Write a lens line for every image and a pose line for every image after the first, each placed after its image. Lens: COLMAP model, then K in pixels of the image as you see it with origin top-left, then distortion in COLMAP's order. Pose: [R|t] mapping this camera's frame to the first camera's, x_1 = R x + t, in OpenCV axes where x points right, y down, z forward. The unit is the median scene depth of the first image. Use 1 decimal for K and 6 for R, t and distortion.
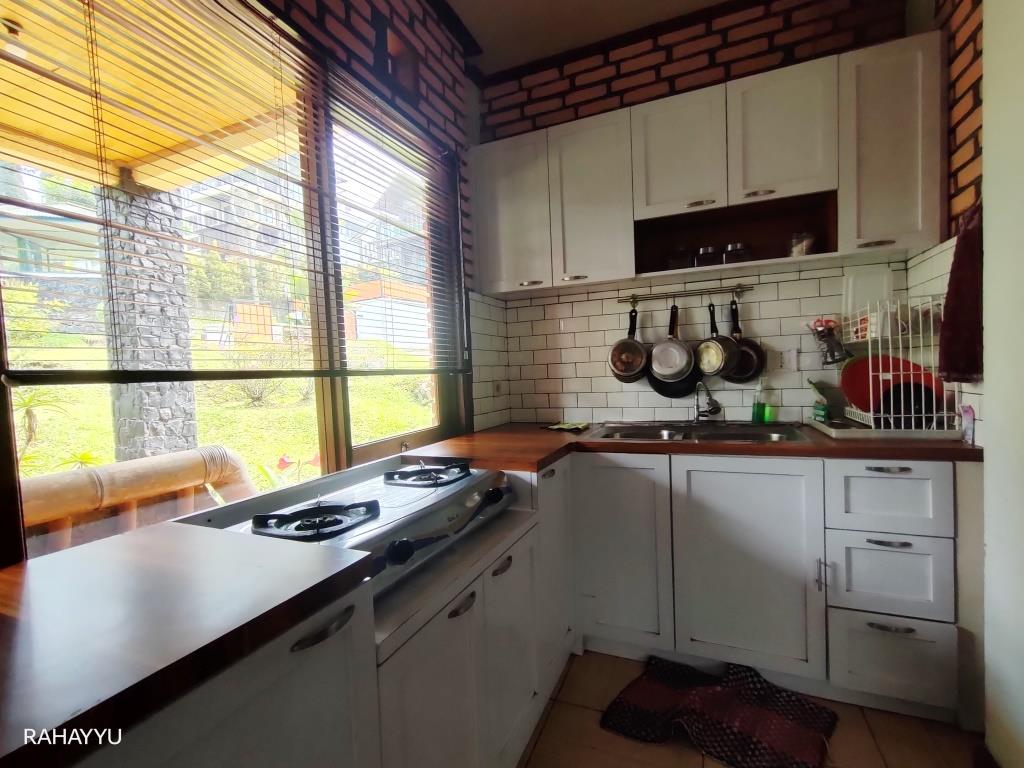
lens RADIAL K [[470.9, 0, 511.6], [0, 470.9, 387.6], [0, 0, 1]] dist [-0.001459, 0.001028]
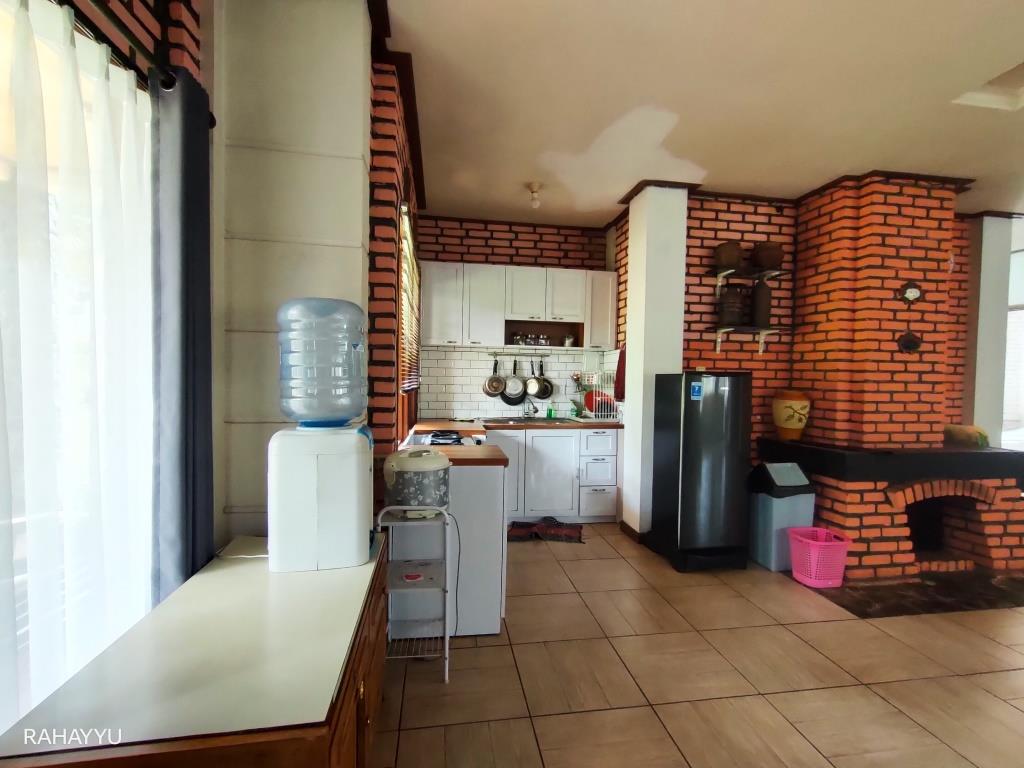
lens RADIAL K [[470.9, 0, 513.0], [0, 470.9, 387.0], [0, 0, 1]] dist [-0.001459, 0.001028]
pose [[0.849362, 0.045341, 0.525860, -0.794762], [-0.032867, 0.998913, -0.033042, 0.010223], [-0.526787, 0.010781, 0.849929, -0.787541]]
